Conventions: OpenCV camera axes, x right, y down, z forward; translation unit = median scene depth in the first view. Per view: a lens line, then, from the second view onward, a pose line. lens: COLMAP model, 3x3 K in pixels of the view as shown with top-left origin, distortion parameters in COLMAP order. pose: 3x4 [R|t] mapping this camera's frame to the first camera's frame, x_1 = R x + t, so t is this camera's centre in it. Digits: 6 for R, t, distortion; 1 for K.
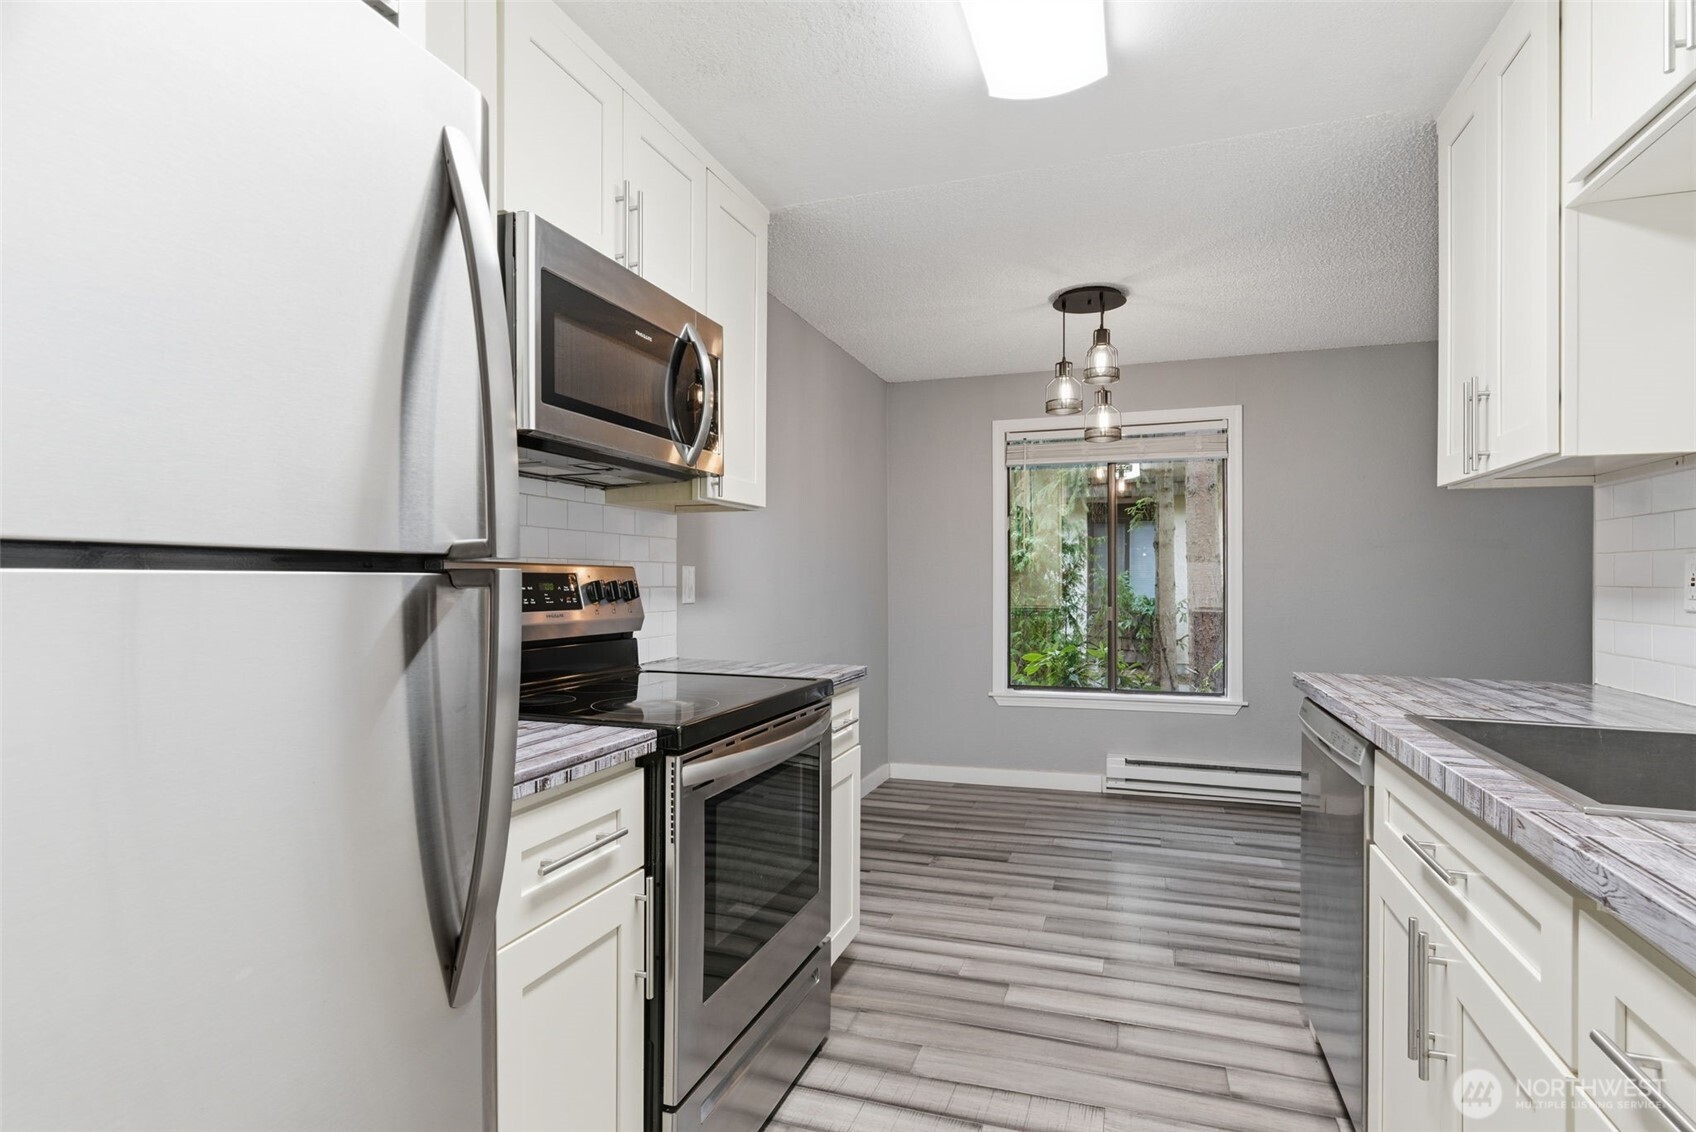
lens RADIAL K [[861.6, 0, 865.1], [0, 861.6, 576.5], [0, 0, 1]] dist [0.000845, 0.000586]
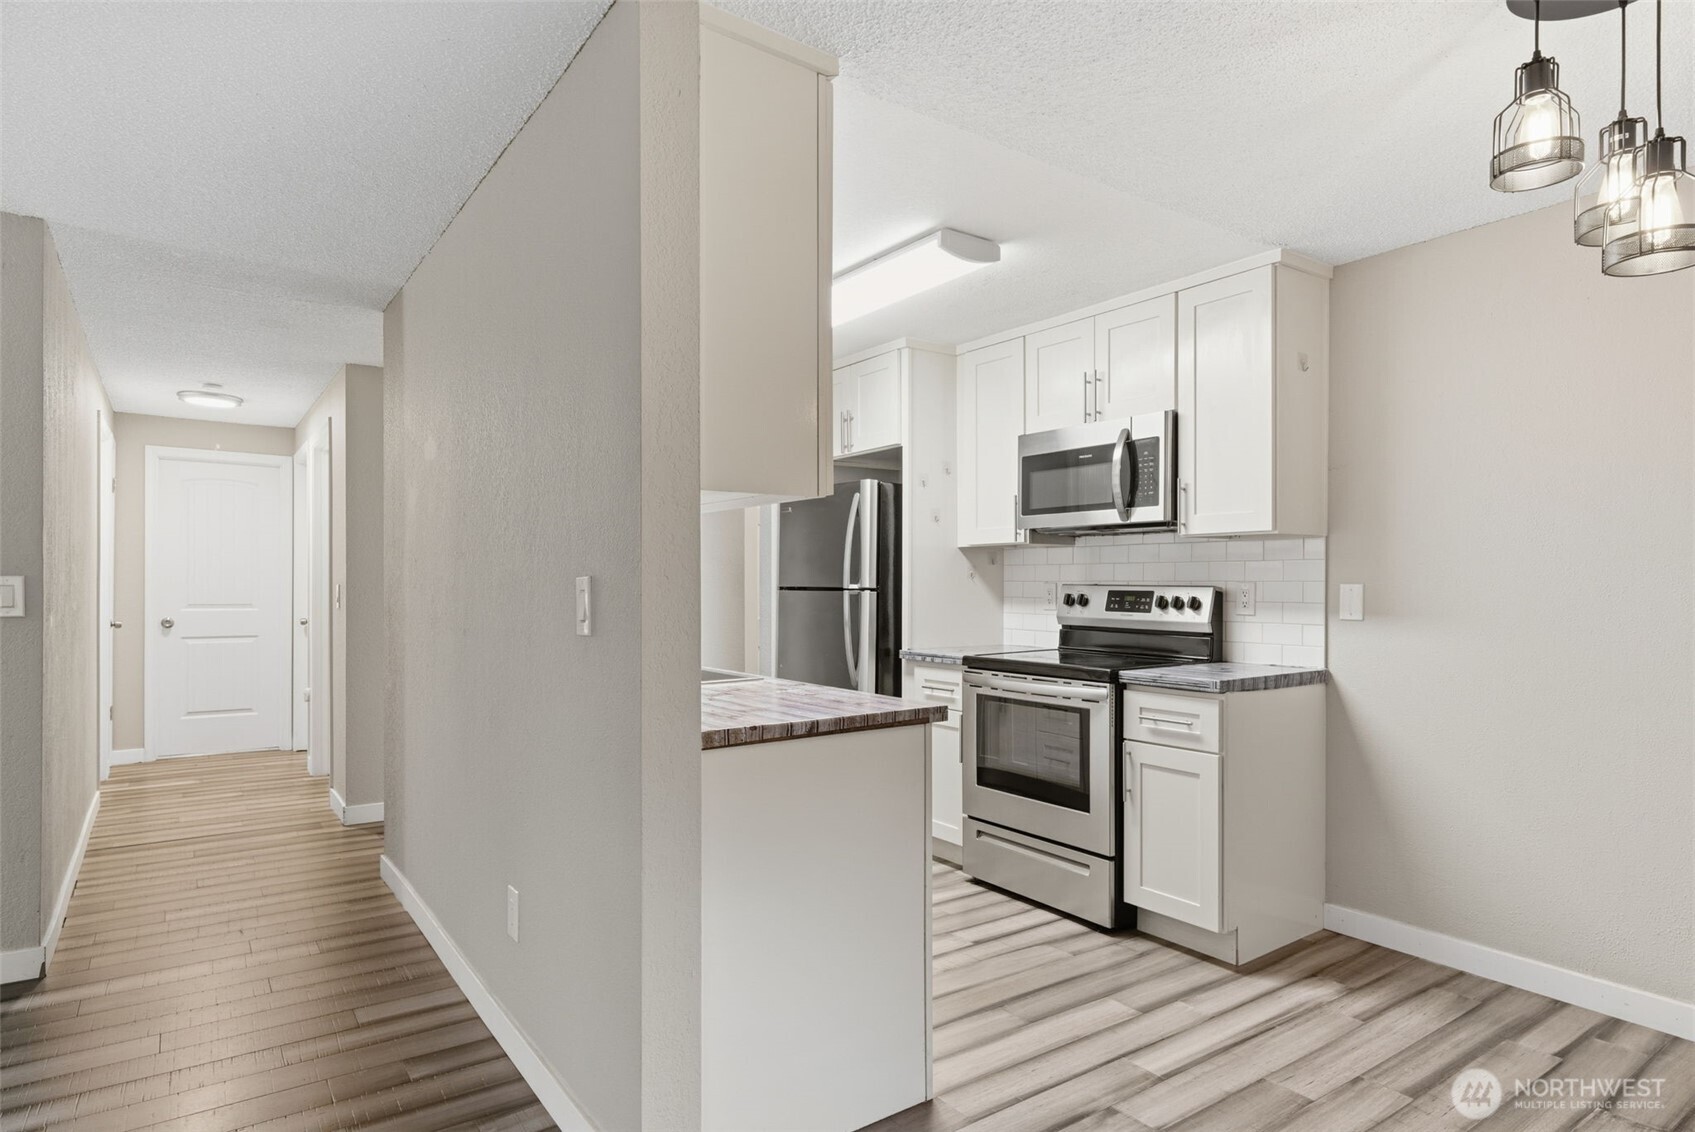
lens RADIAL K [[941.8, 0, 854.7], [0, 941.8, 585.5], [0, 0, 1]] dist [0.001610, -0.001567]
pose [[-0.597249, 0.000522, -0.802056, 0.884370], [0.000103, 1.000000, 0.000574, -0.009341], [0.802056, 0.000260, -0.597248, 1.000904]]
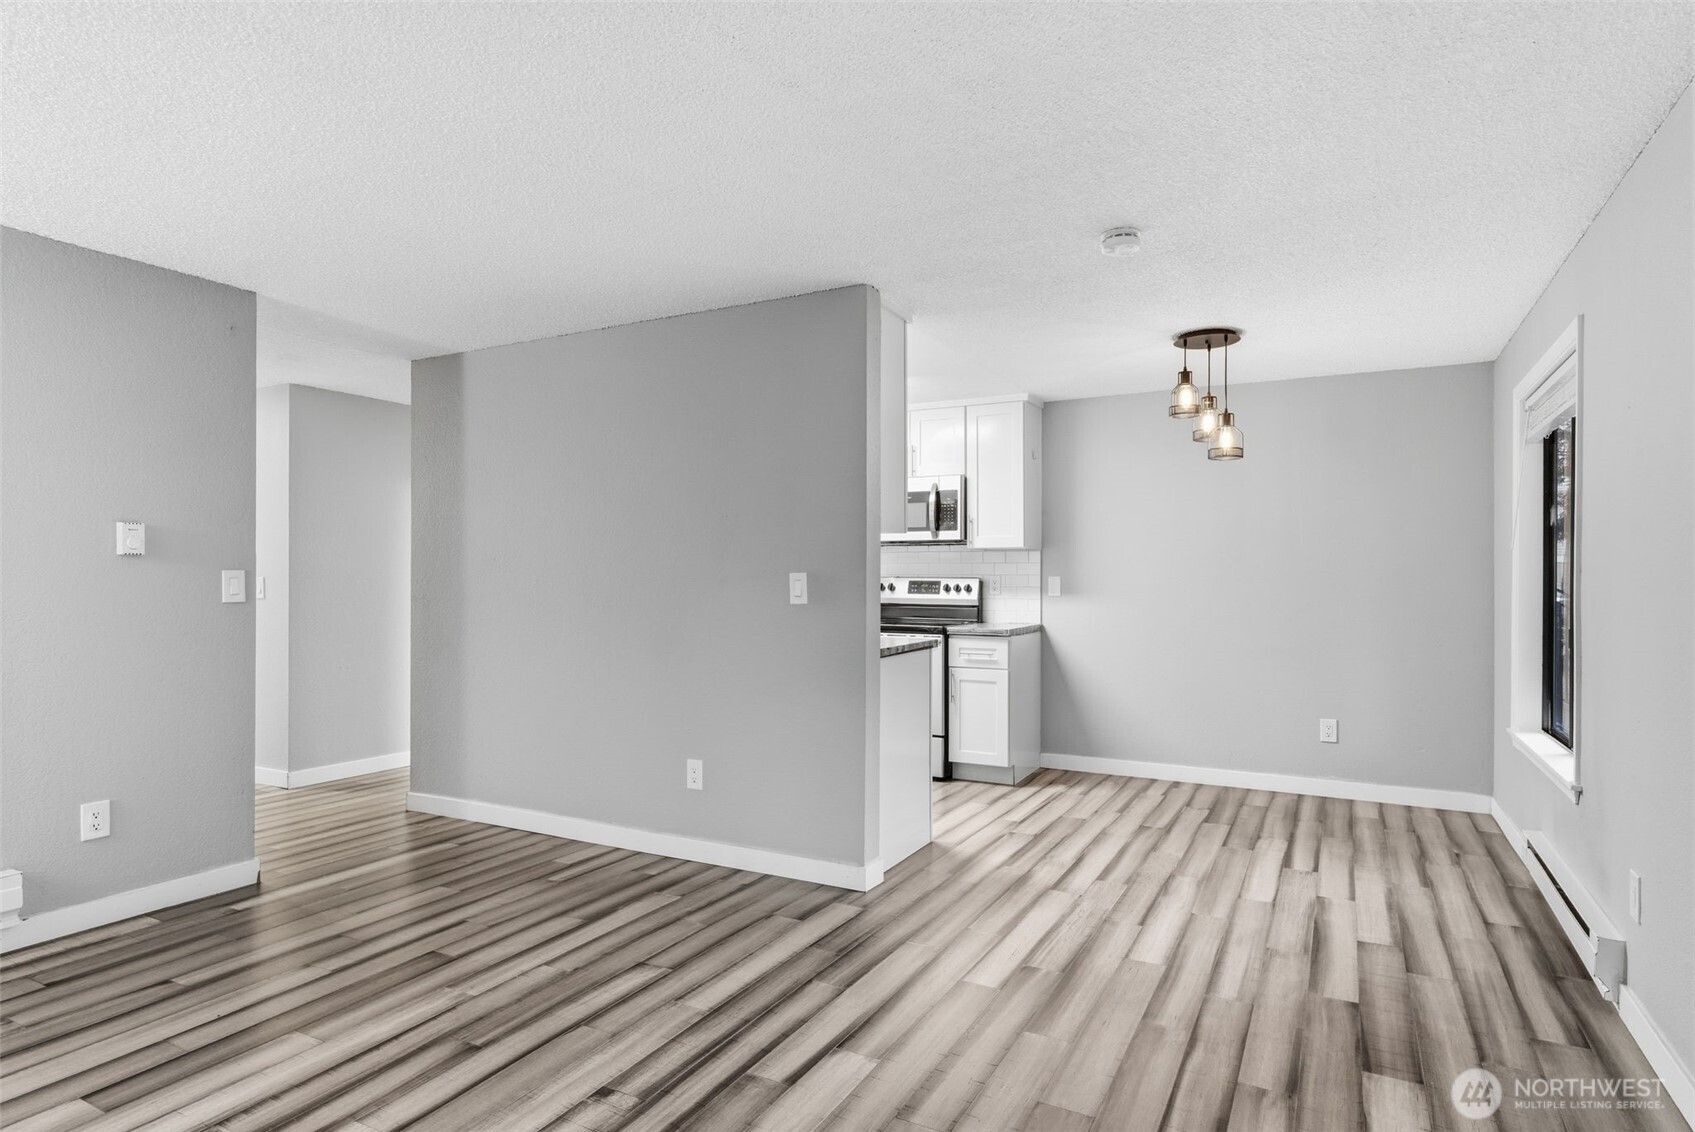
lens RADIAL K [[907.8, 0, 857.4], [0, 907.8, 574.7], [0, 0, 1]] dist [-0.000723, 0.000389]
pose [[-0.179019, -0.002366, -0.983843, 1.540141], [0.000582, 0.999997, -0.002511, -0.009927], [0.983845, -0.001022, -0.179017, 0.778484]]
